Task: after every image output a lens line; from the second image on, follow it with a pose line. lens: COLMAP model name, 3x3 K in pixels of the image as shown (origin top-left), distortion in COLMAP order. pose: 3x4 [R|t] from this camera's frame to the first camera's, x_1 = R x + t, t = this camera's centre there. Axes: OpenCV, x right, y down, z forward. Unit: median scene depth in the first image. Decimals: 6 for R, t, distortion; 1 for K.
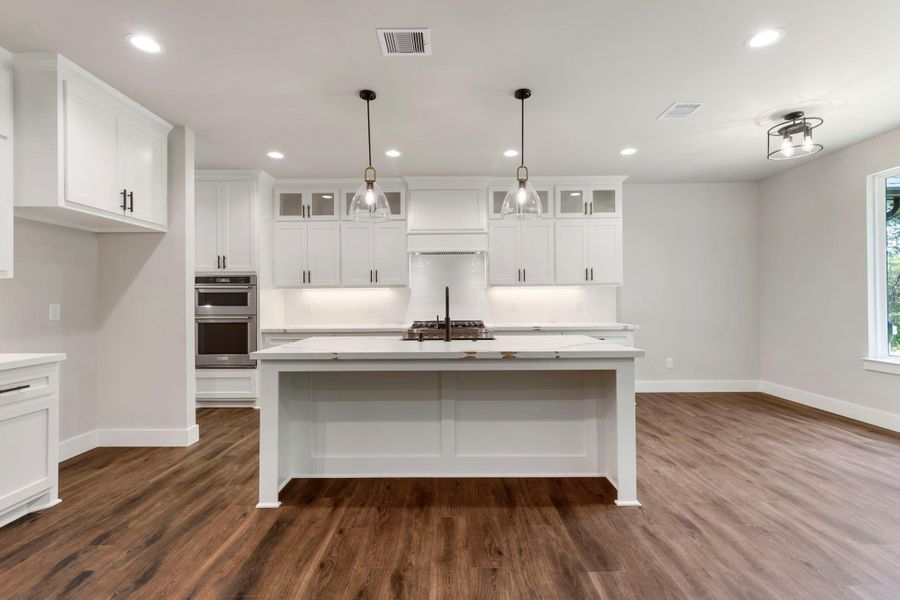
lens RADIAL K [[408.3, 0, 448.6], [0, 408.3, 294.3], [0, 0, 1]] dist [0.002947, 0.000100]
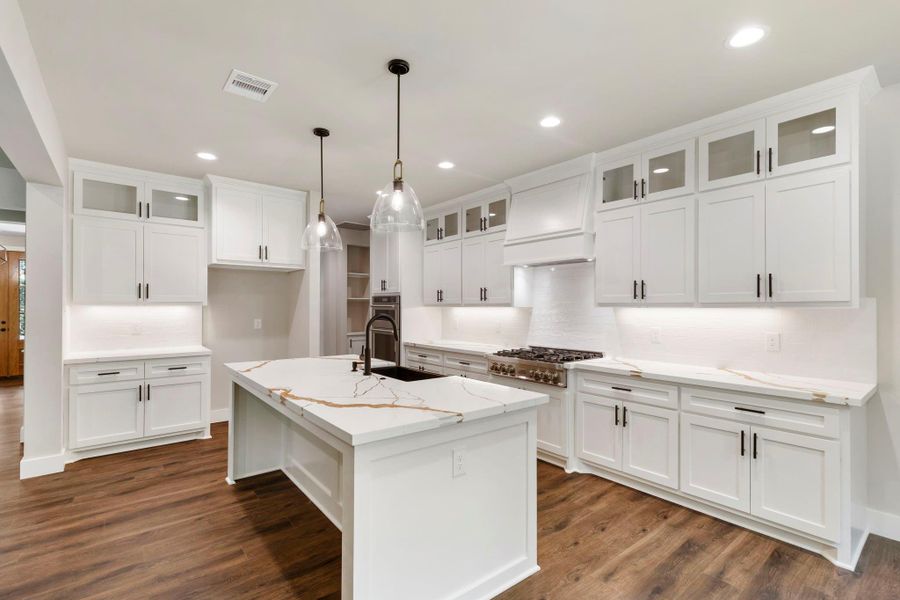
lens RADIAL K [[409.2, 0, 448.2], [0, 409.2, 303.0], [0, 0, 1]] dist [0.006008, -0.000072]
pose [[0.633006, 0.003435, -0.774140, 0.796705], [0.002198, 0.999978, 0.006235, -0.048696], [0.774144, -0.005649, 0.632984, 0.553985]]
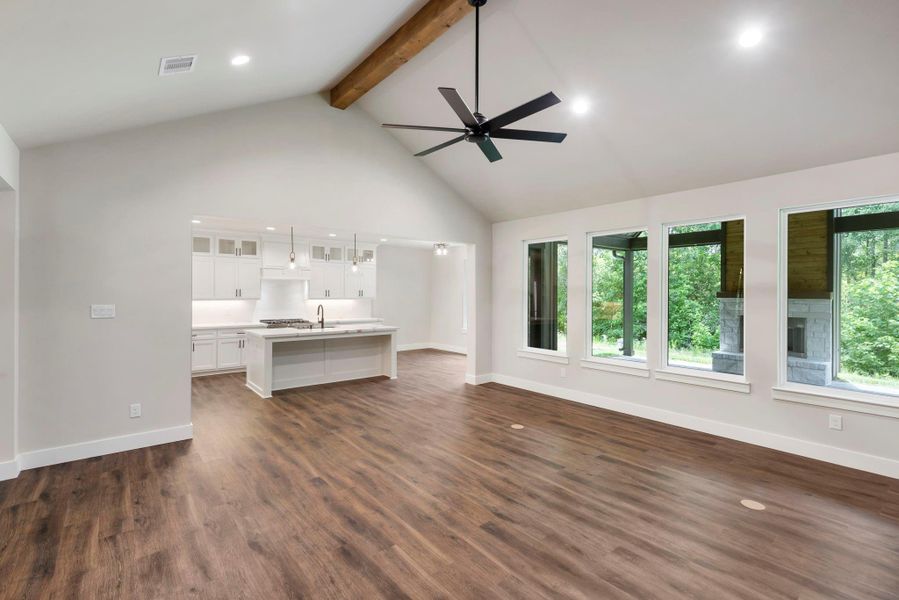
lens RADIAL K [[407.9, 0, 448.1], [0, 407.9, 294.3], [0, 0, 1]] dist [0.002947, 0.000100]
pose [[0.769873, 0.007676, 0.638150, -0.923872], [-0.018015, 0.999791, 0.009708, -0.112512], [-0.637942, -0.018970, 0.769850, -1.222951]]
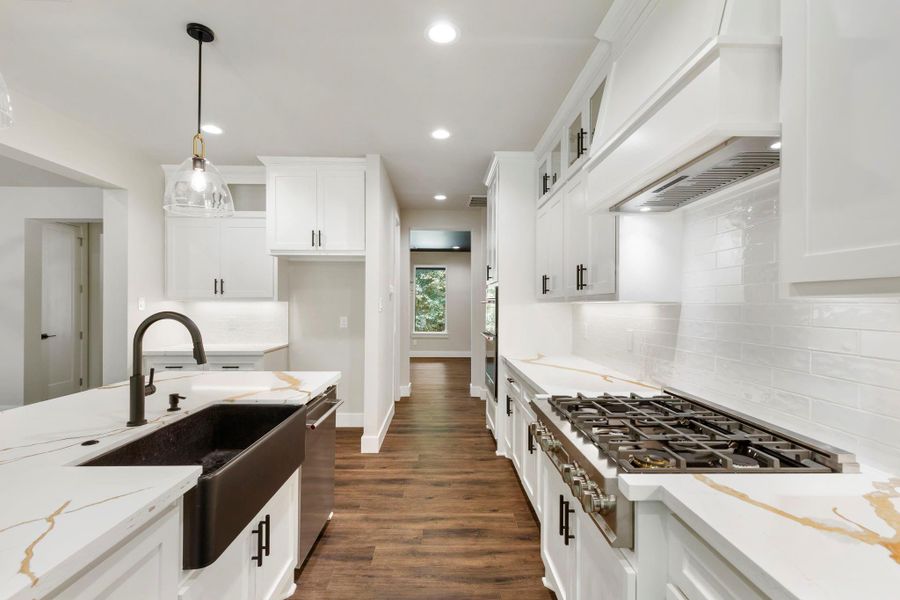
lens RADIAL K [[409.2, 0, 448.2], [0, 409.2, 303.0], [0, 0, 1]] dist [0.006008, -0.000072]
pose [[0.027154, 0.003823, -0.999624, 0.488445], [0.008628, 0.999955, 0.004058, -0.027301], [0.999594, -0.008735, 0.027120, 1.334833]]
